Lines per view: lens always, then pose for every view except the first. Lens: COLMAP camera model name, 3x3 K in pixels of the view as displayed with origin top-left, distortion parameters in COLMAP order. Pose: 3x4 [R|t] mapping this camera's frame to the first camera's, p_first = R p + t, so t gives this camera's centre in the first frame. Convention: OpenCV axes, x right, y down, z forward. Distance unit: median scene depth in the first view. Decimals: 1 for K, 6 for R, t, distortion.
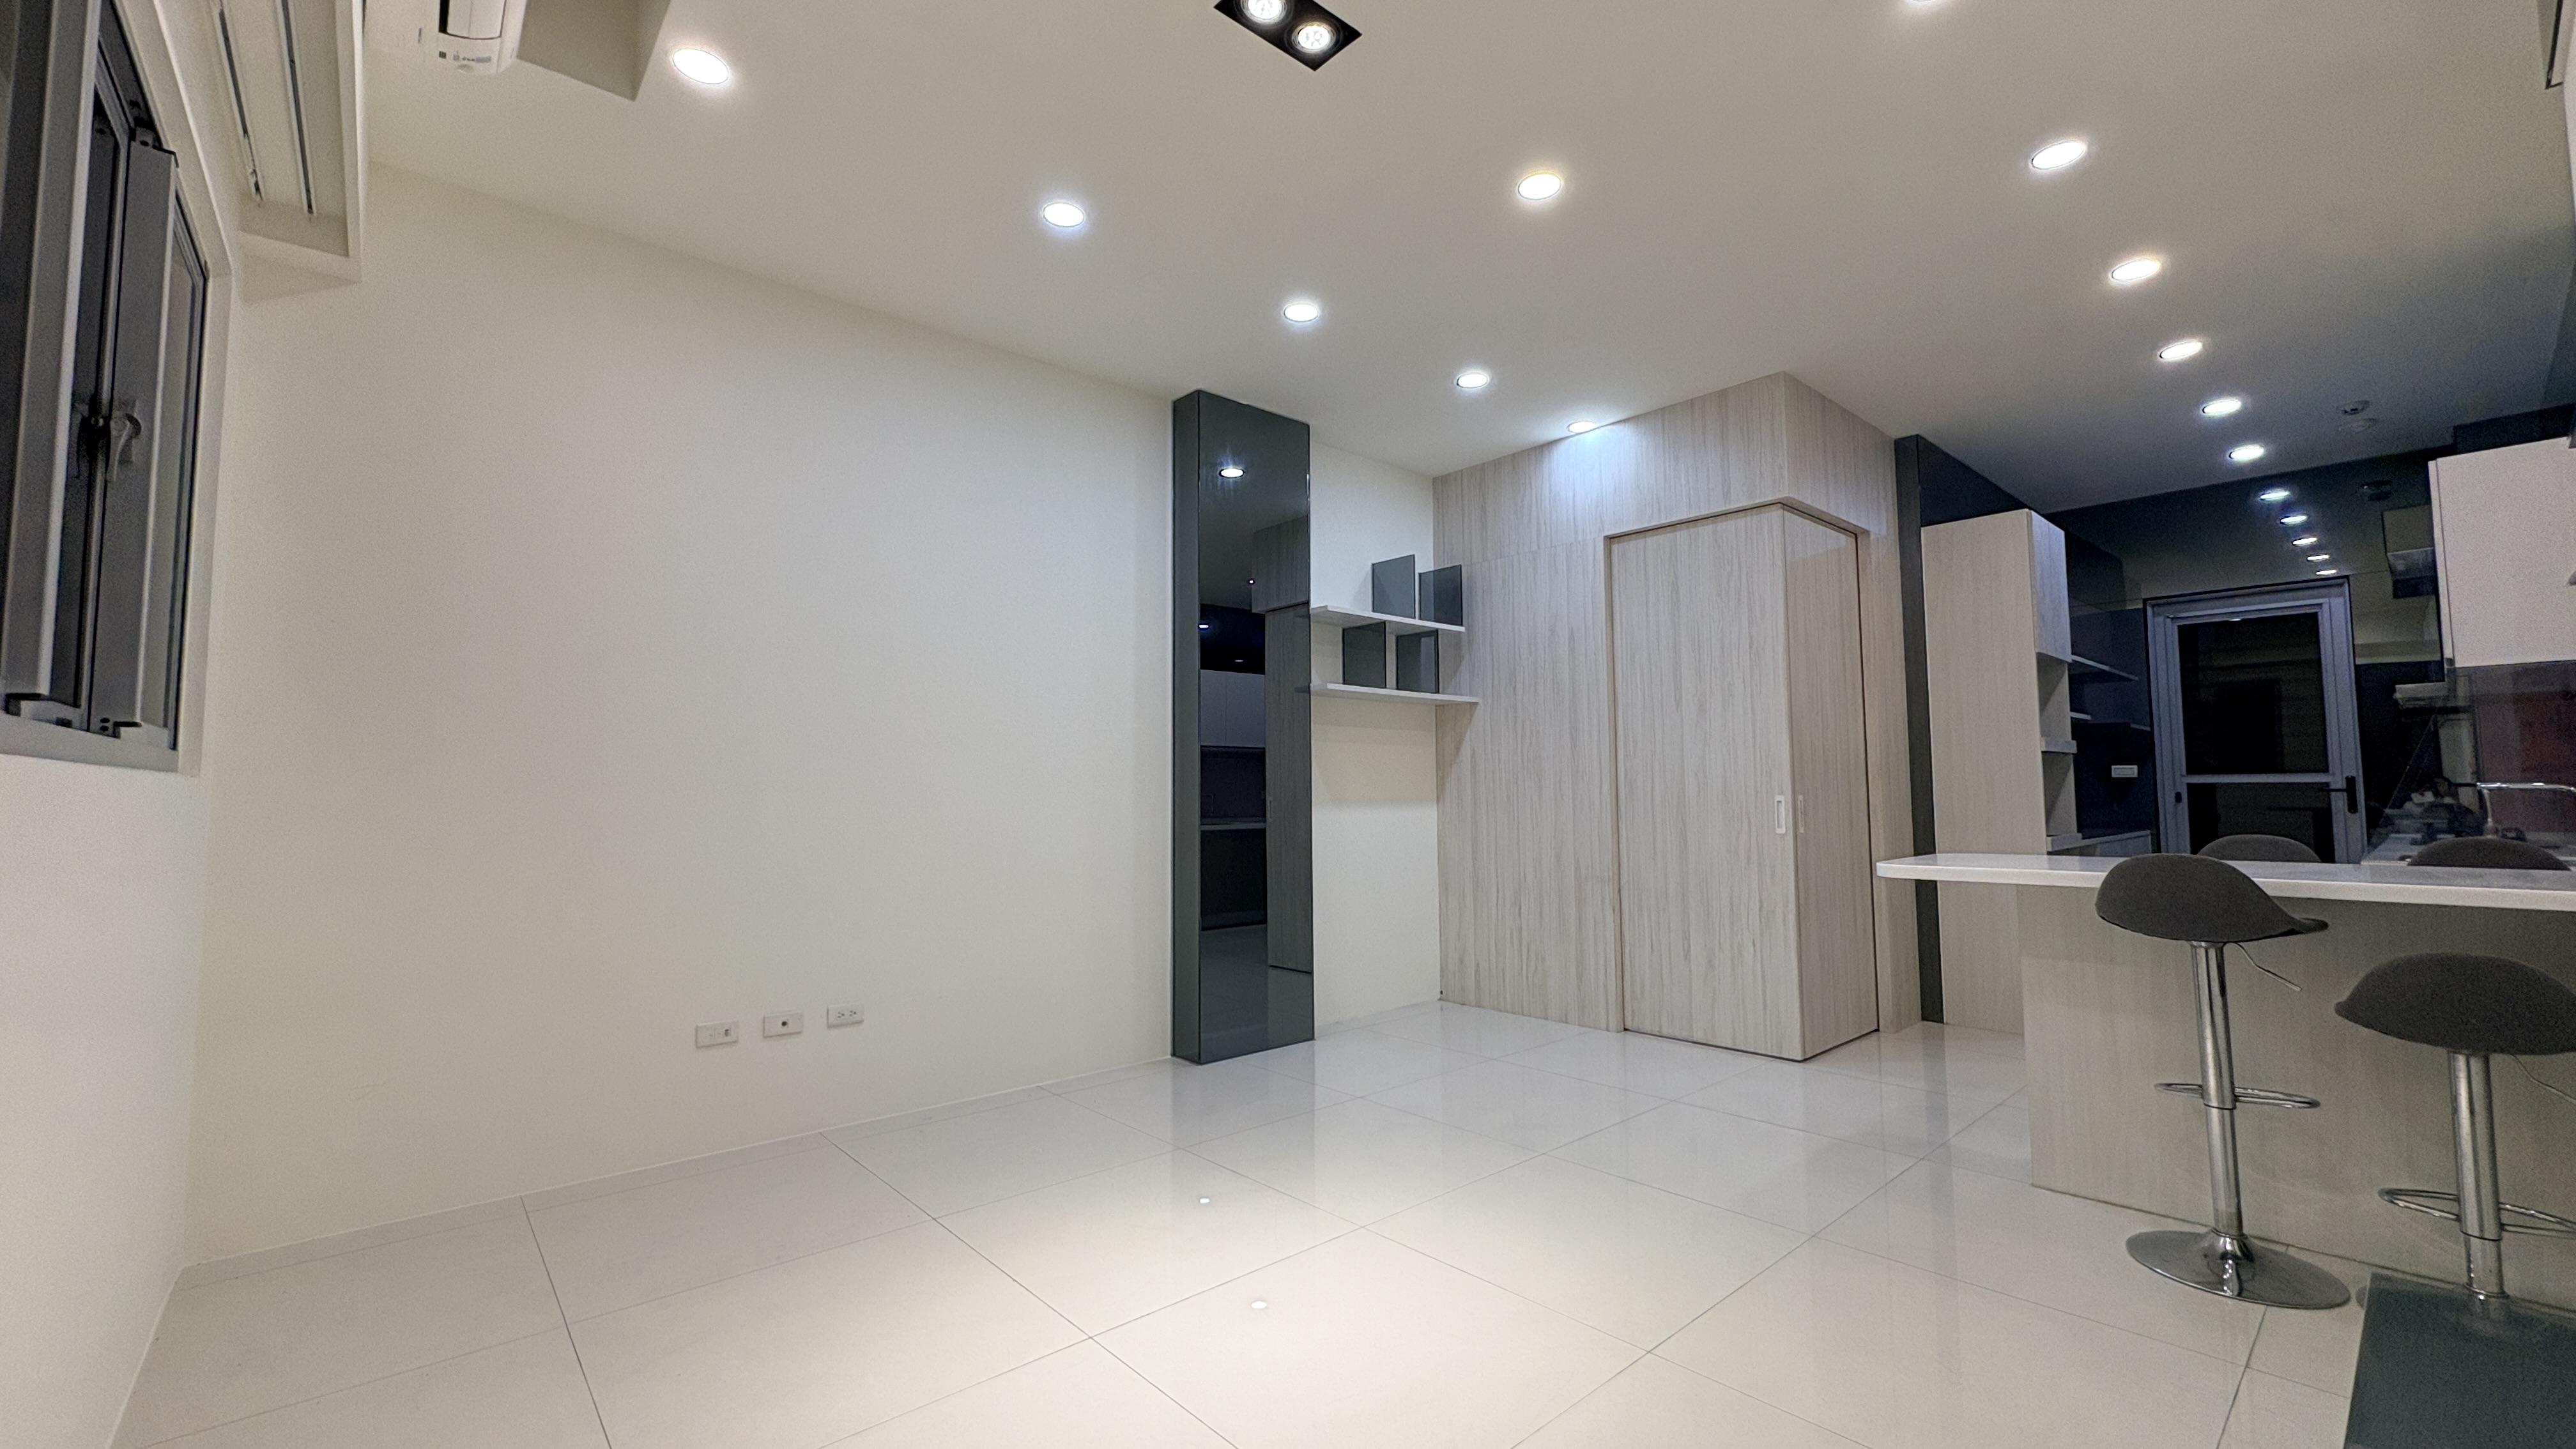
lens RADIAL K [[1027.6, 0, 1284.3], [0, 1027.6, 727.2], [0, 0, 1]] dist [-0.002934, -0.000562]
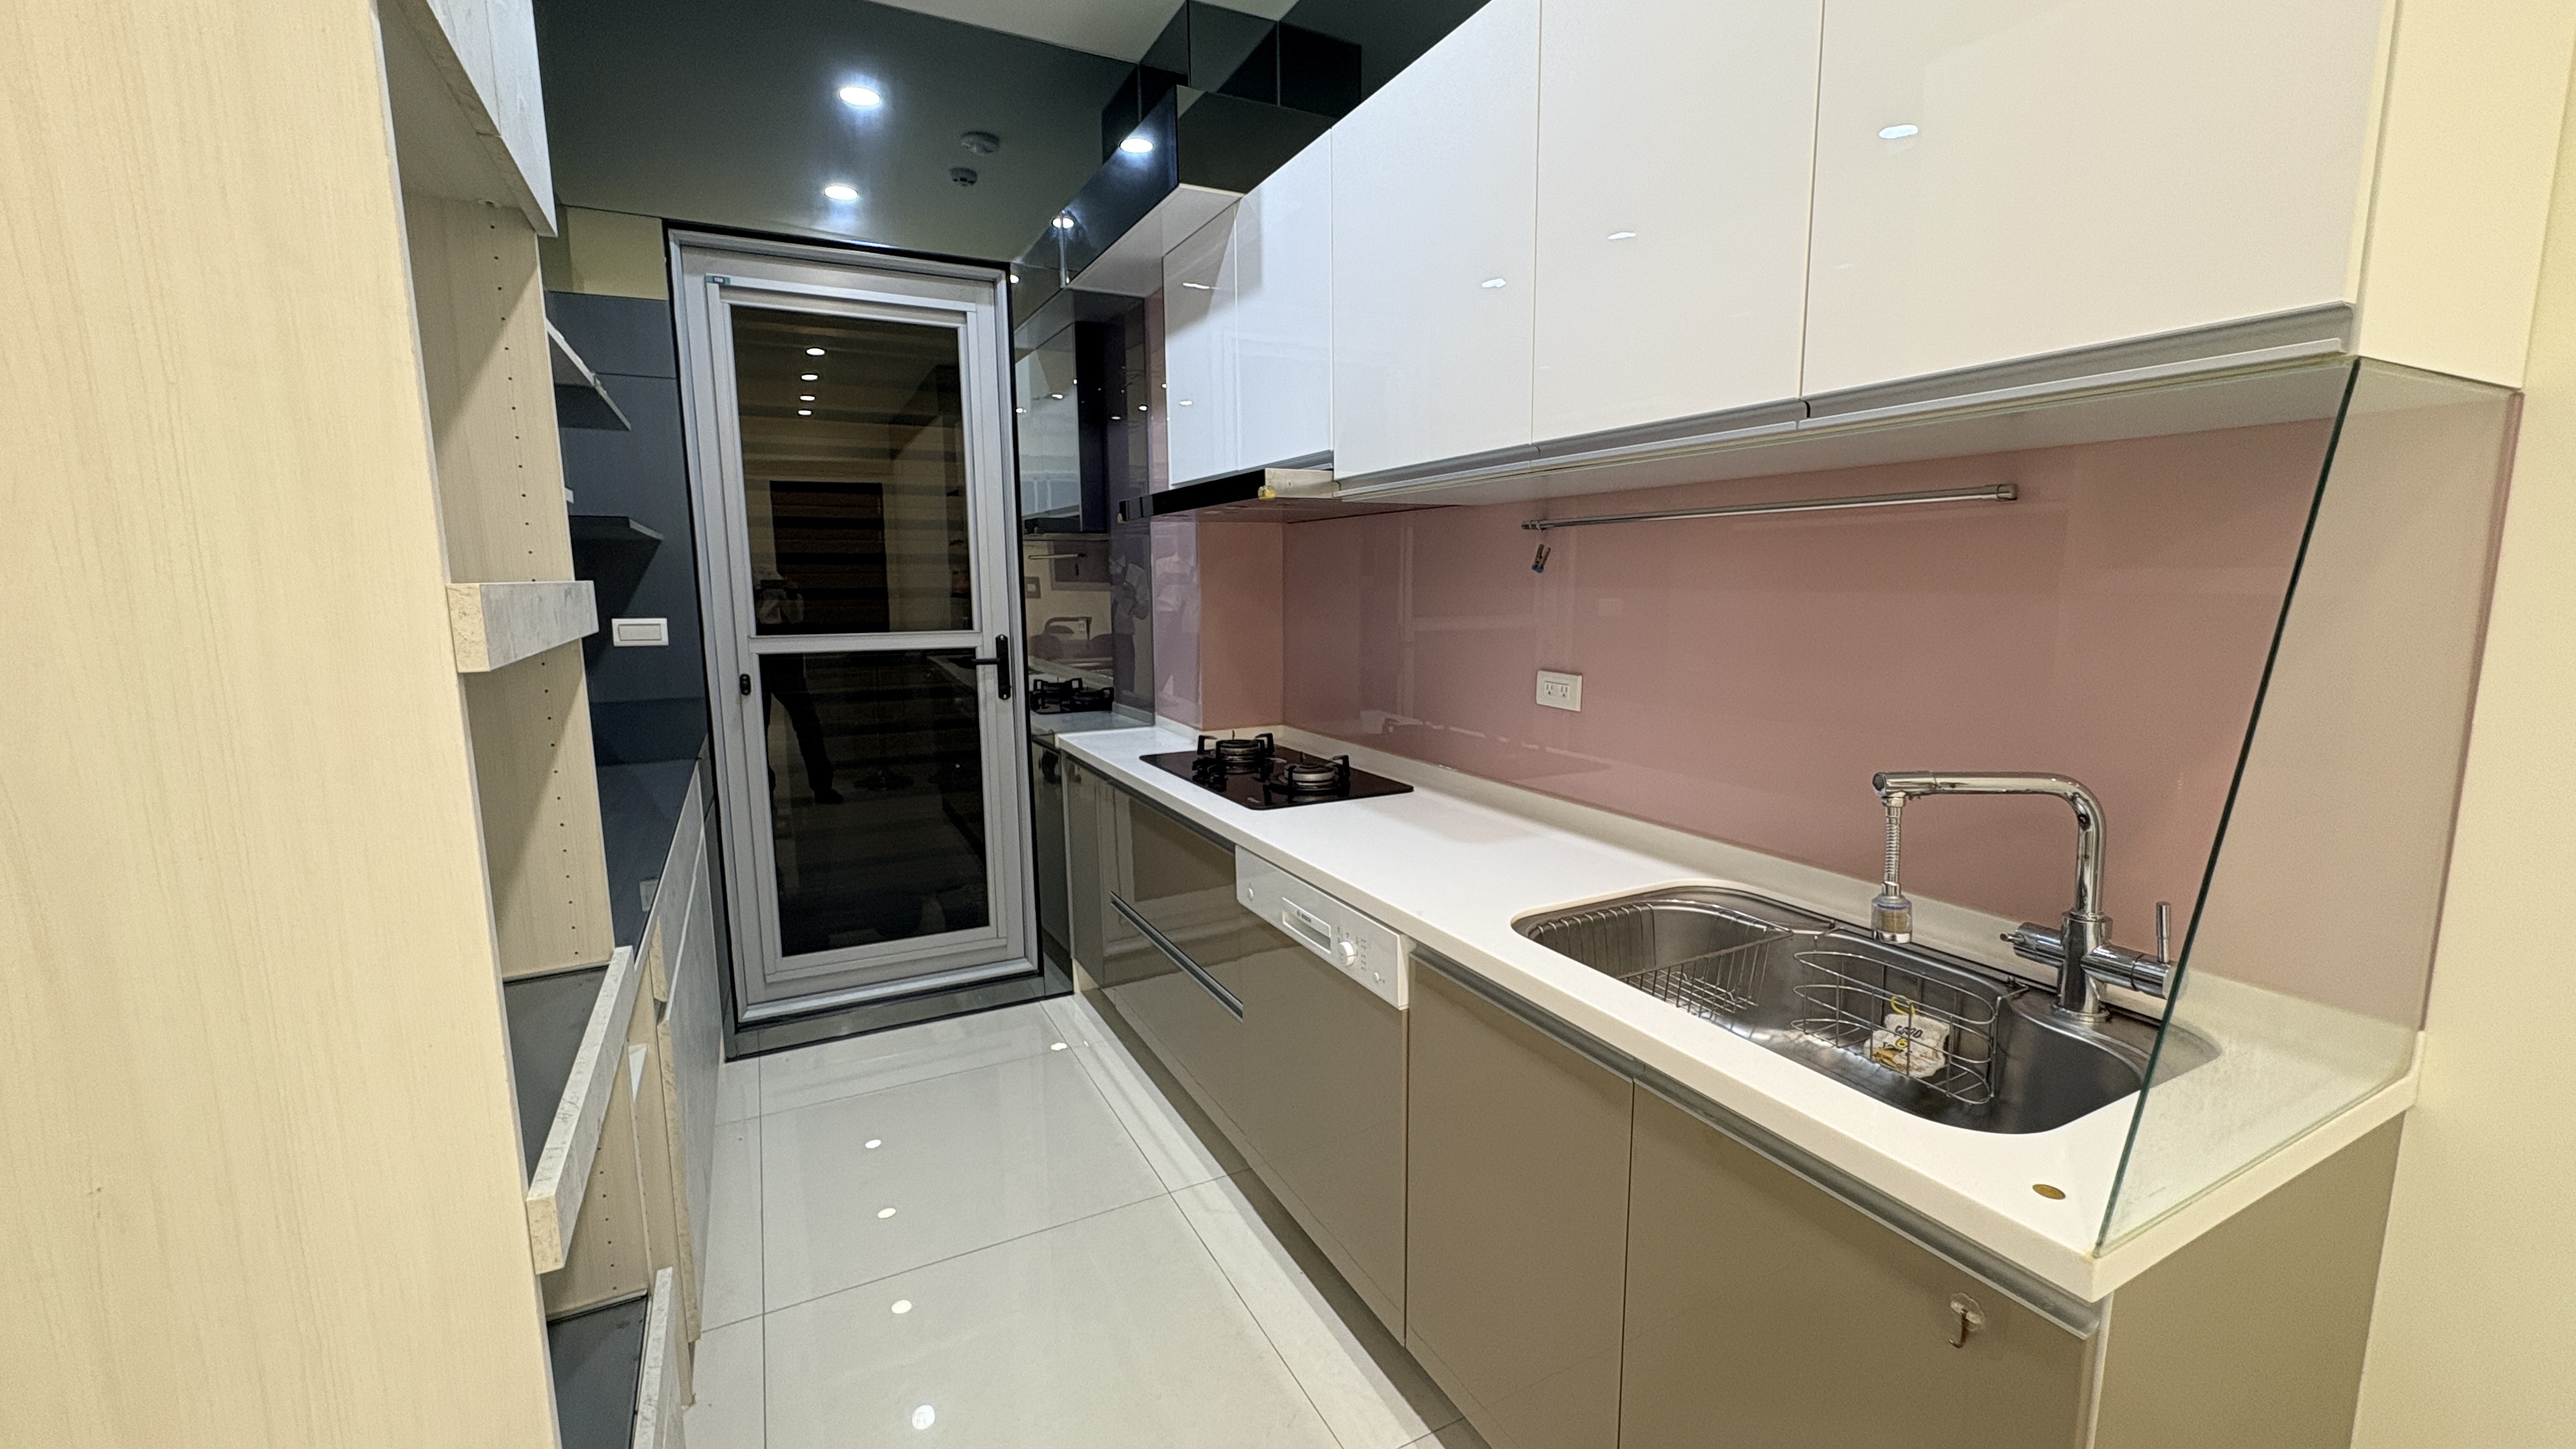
lens RADIAL K [[1027.6, 0, 1284.3], [0, 1027.6, 727.2], [0, 0, 1]] dist [-0.002934, -0.000562]
pose [[0.241033, -0.137644, 0.960707, 0.508579], [-0.060092, 0.985876, 0.156327, -0.001115], [-0.968655, -0.095411, 0.229357, 0.694297]]
